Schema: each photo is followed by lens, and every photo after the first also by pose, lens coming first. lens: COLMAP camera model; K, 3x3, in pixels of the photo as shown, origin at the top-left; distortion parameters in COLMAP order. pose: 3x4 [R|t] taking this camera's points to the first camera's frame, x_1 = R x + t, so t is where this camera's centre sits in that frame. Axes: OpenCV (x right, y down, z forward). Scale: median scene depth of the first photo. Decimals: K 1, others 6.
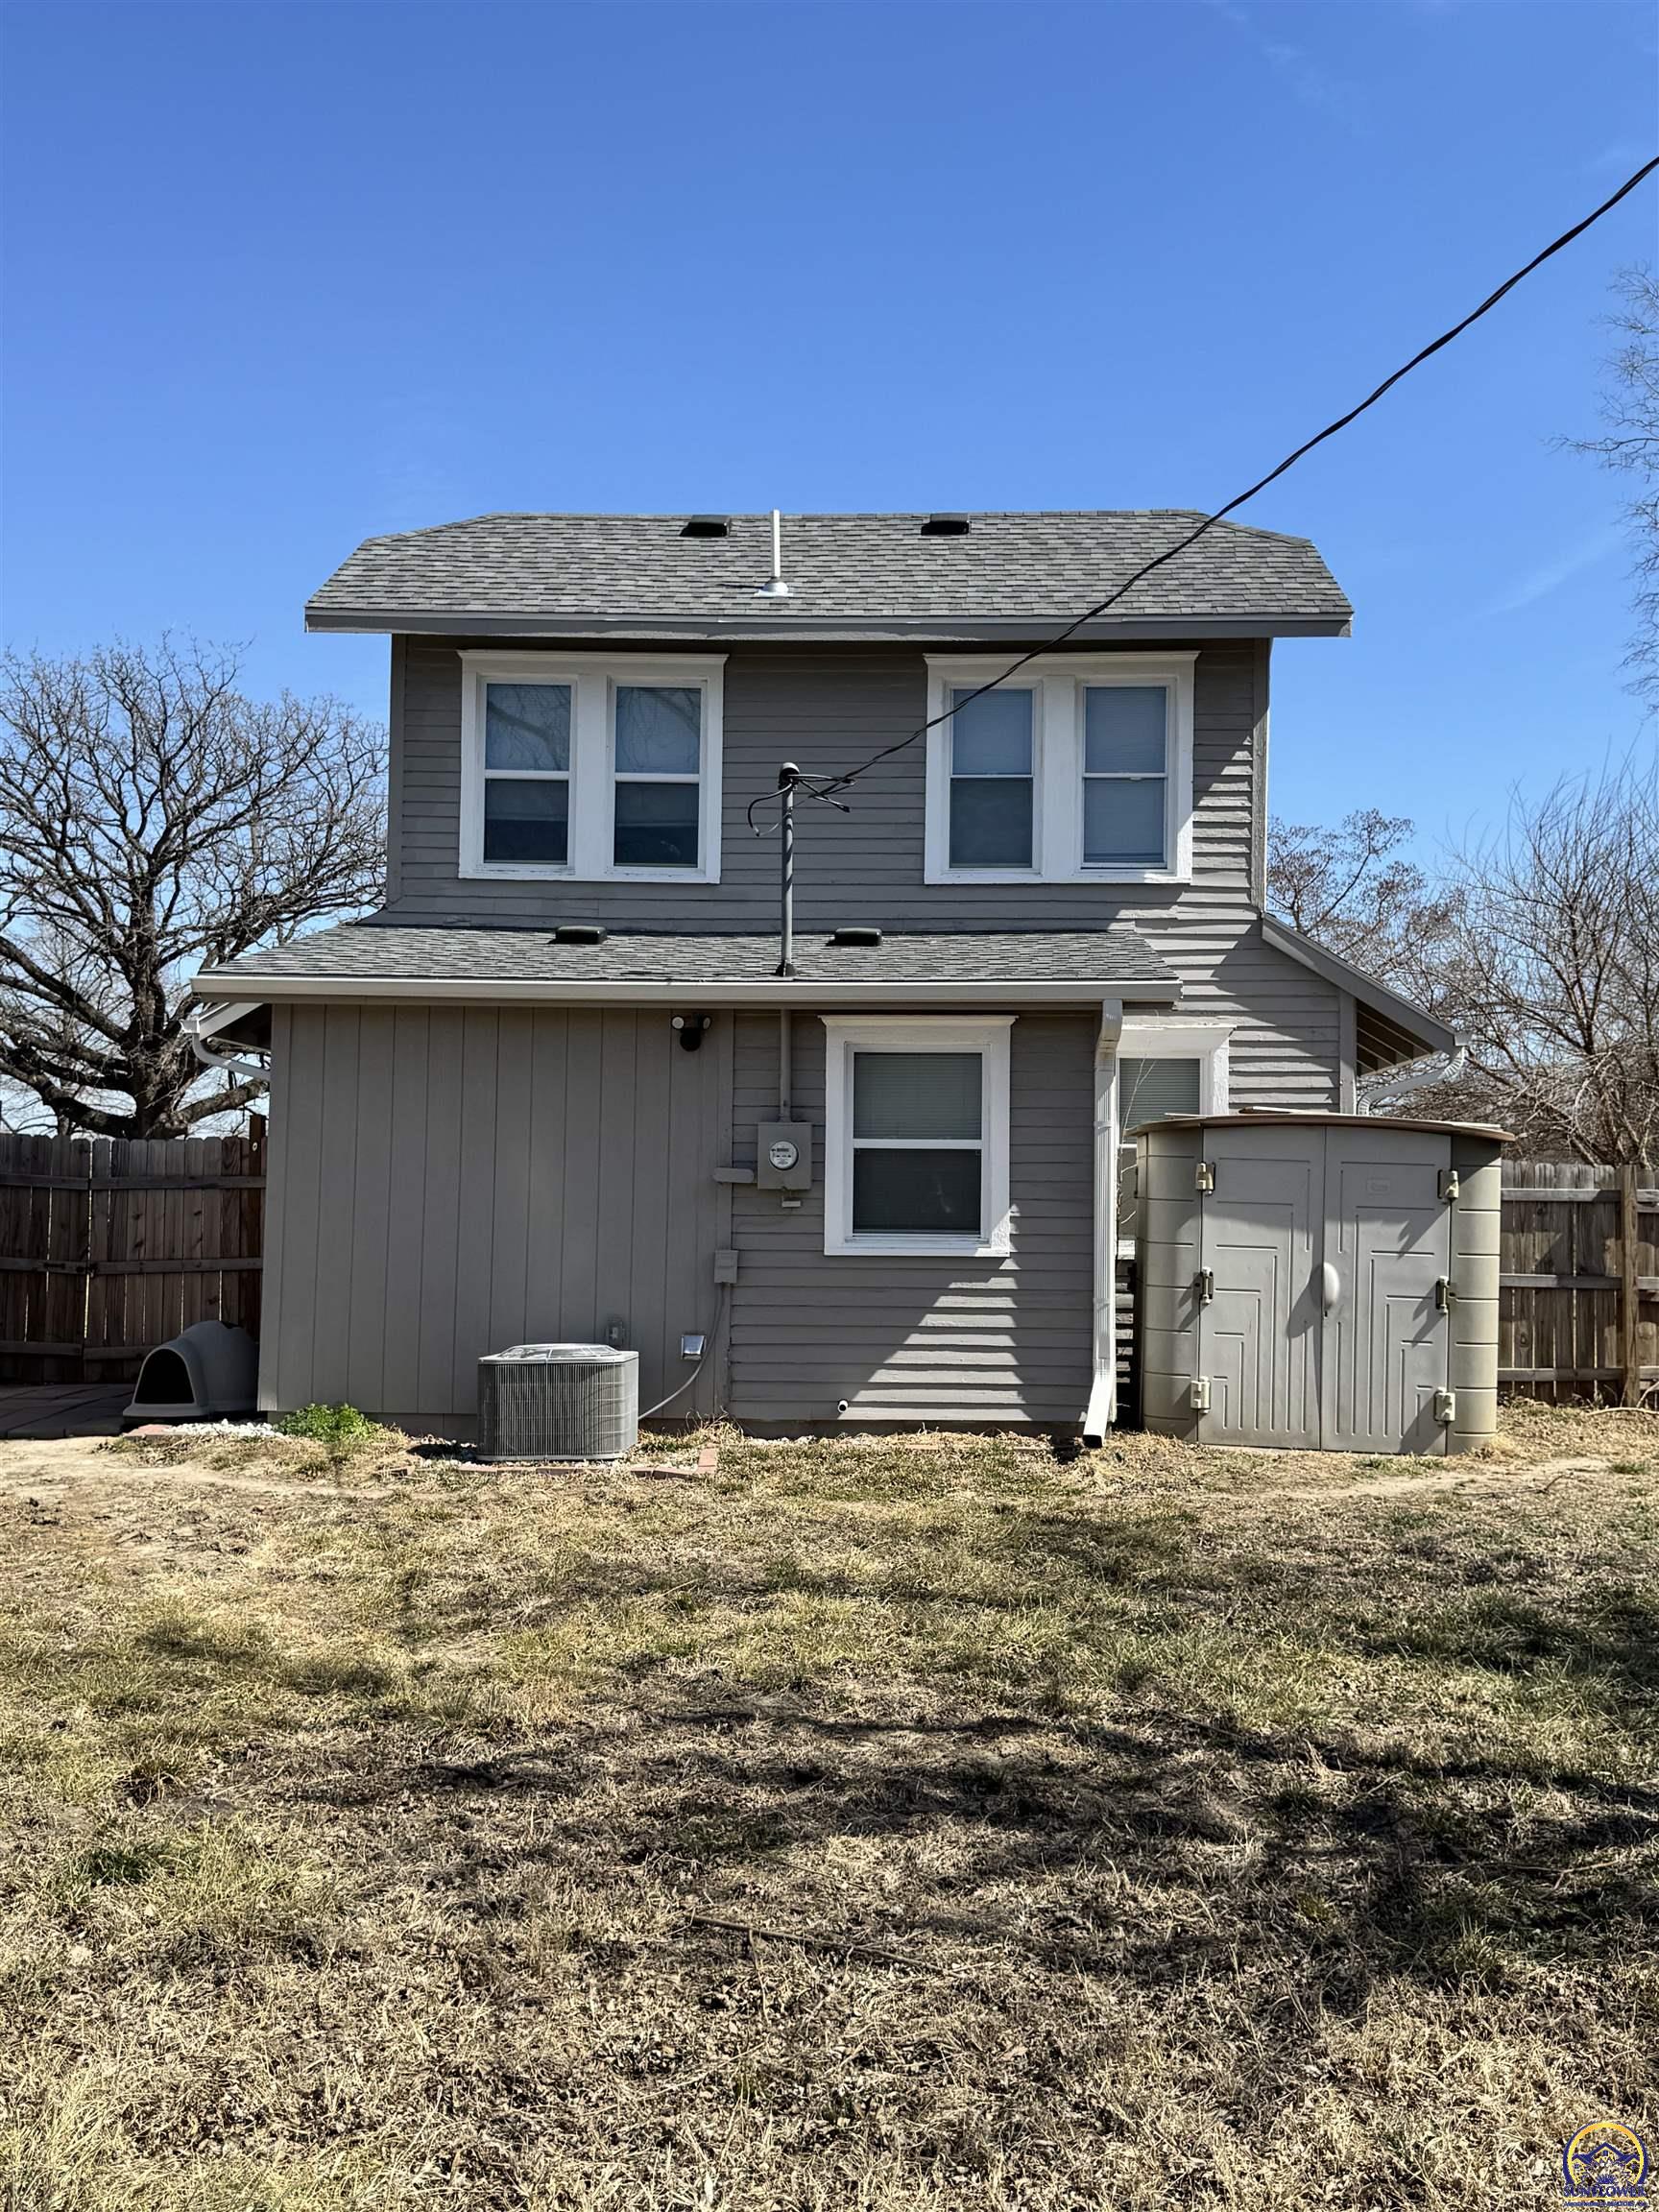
lens RADIAL K [[2084.3, 0, 830.5], [0, 2084.3, 1110.3], [0, 0, 1]] dist [0.119406, 0.000000]
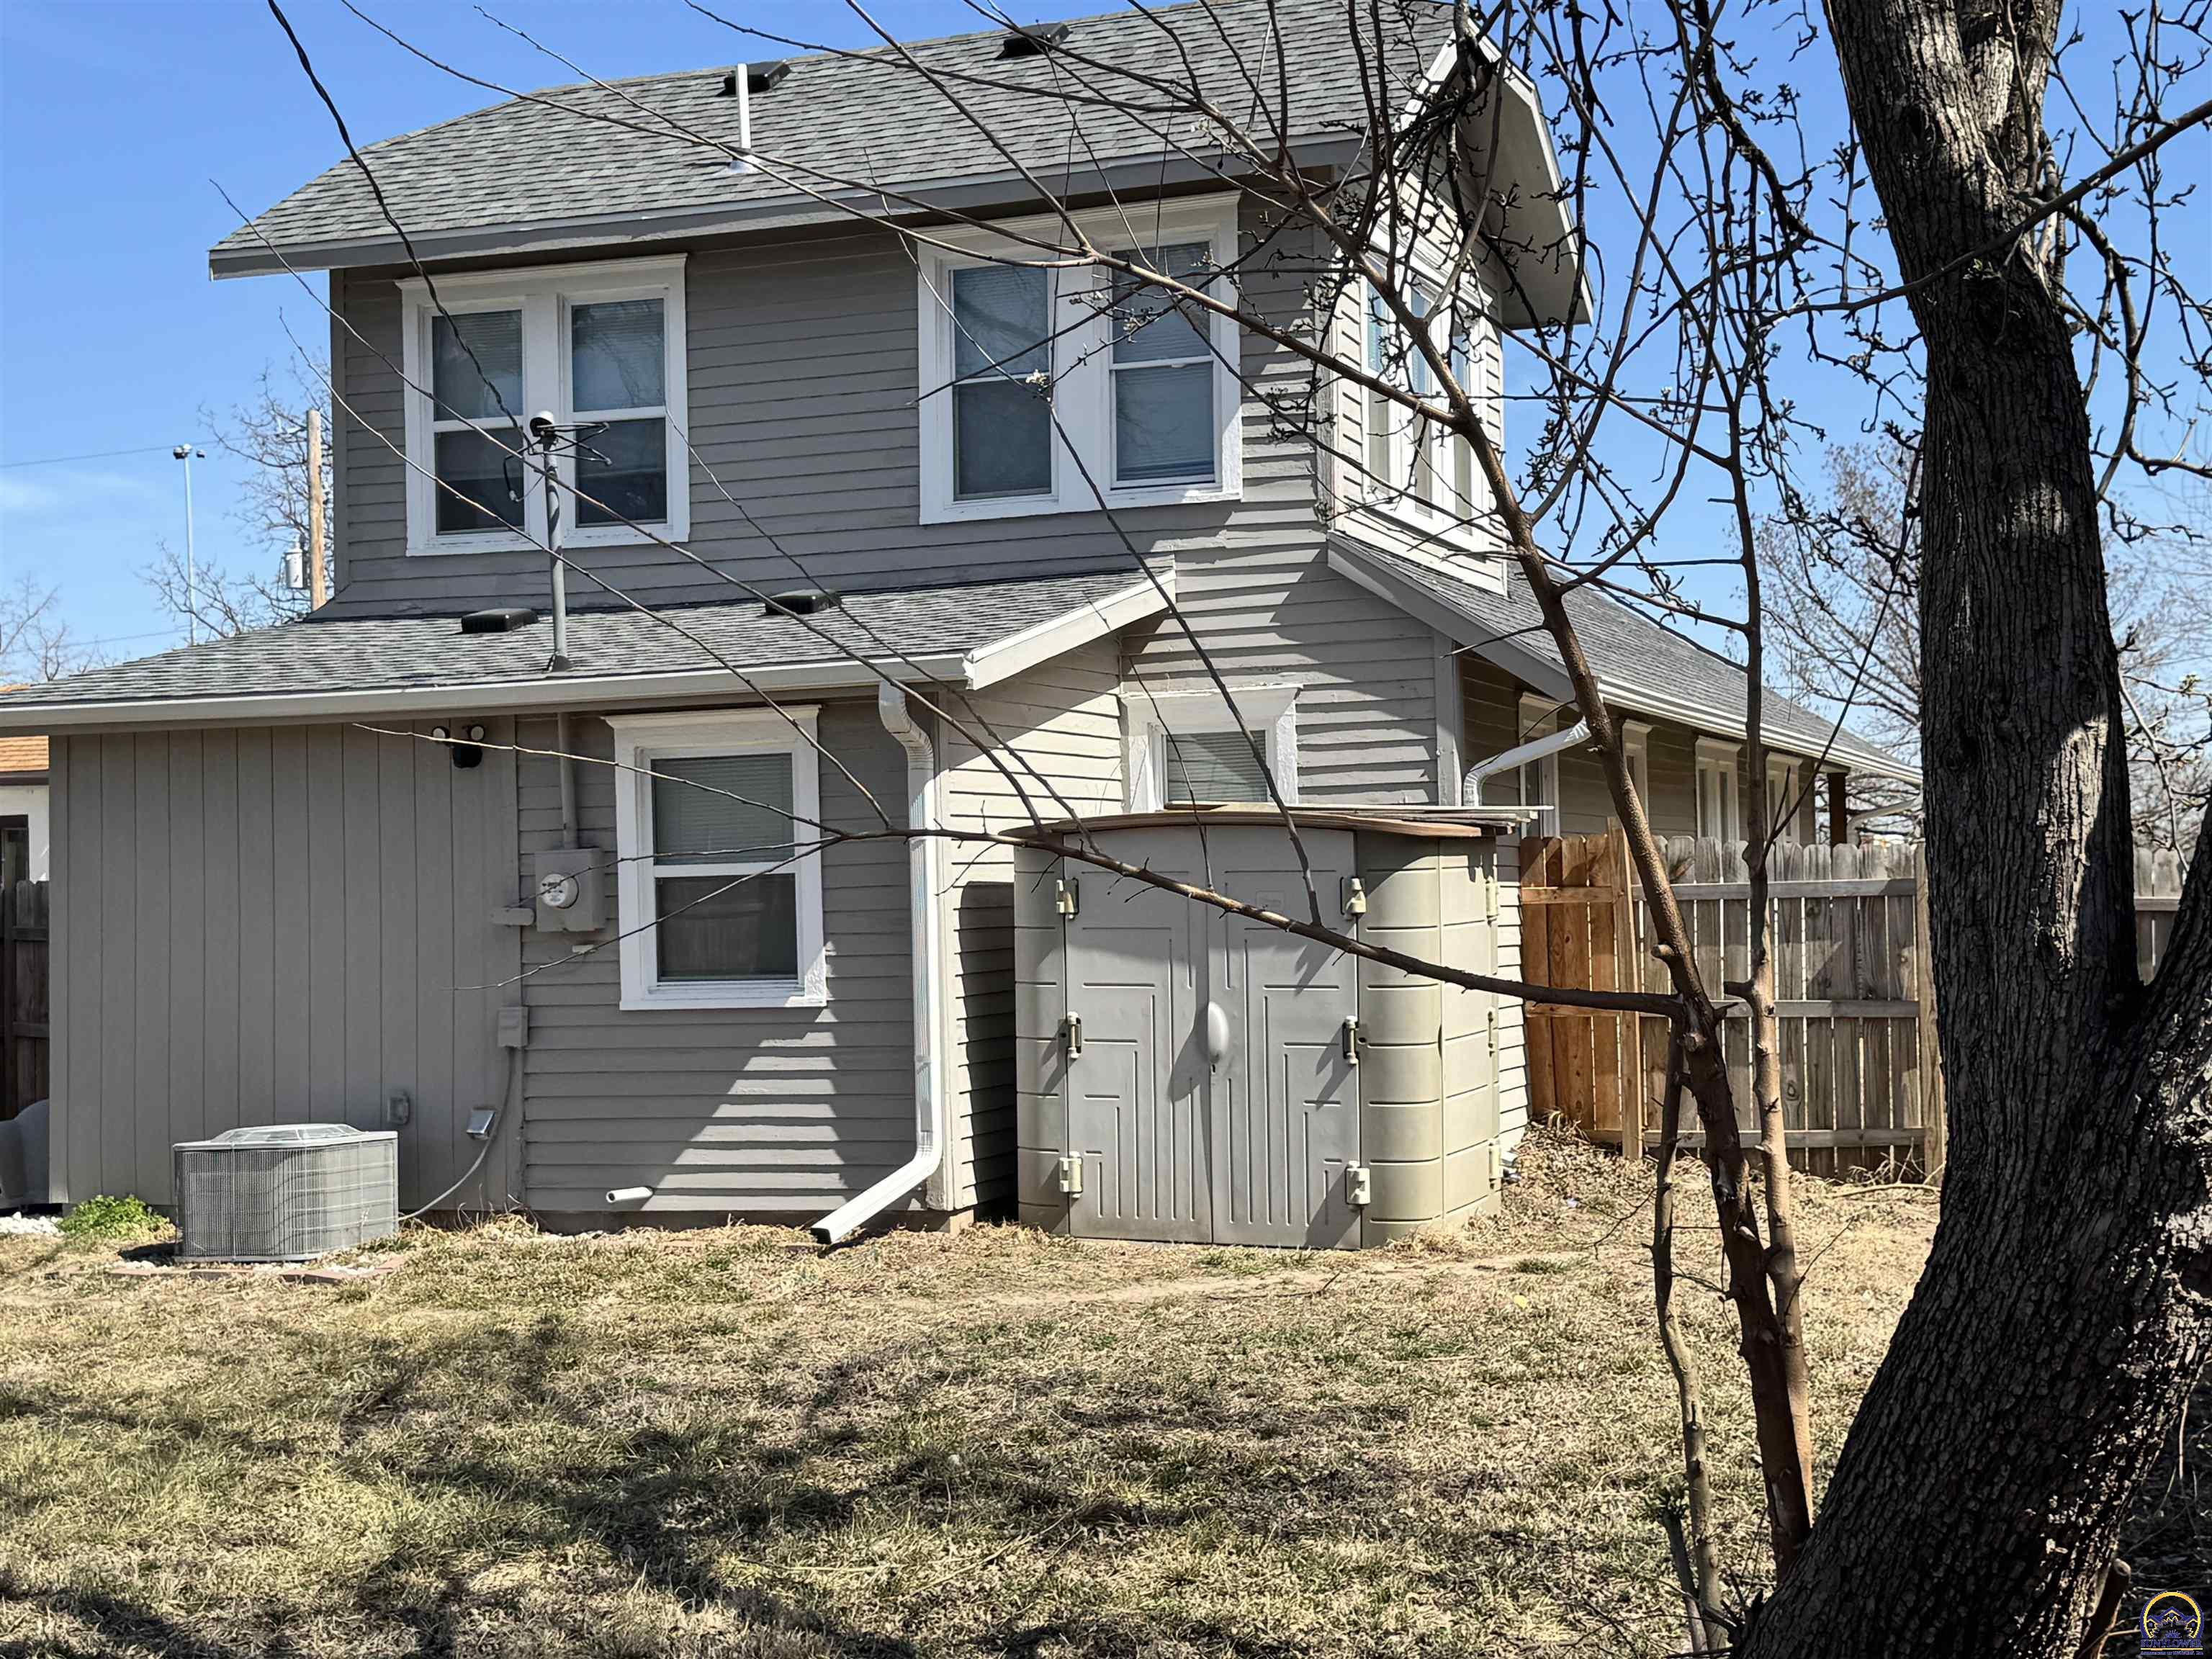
lens RADIAL K [[2986.3, 0, 1104.7], [0, 2986.3, 824.1], [0, 0, 1]] dist [0.122068, 0.000000]
pose [[0.949673, -0.042631, -0.310327, 0.458886], [0.049524, 0.998670, 0.014362, -0.009233], [0.309302, -0.029008, 0.950521, -0.046764]]
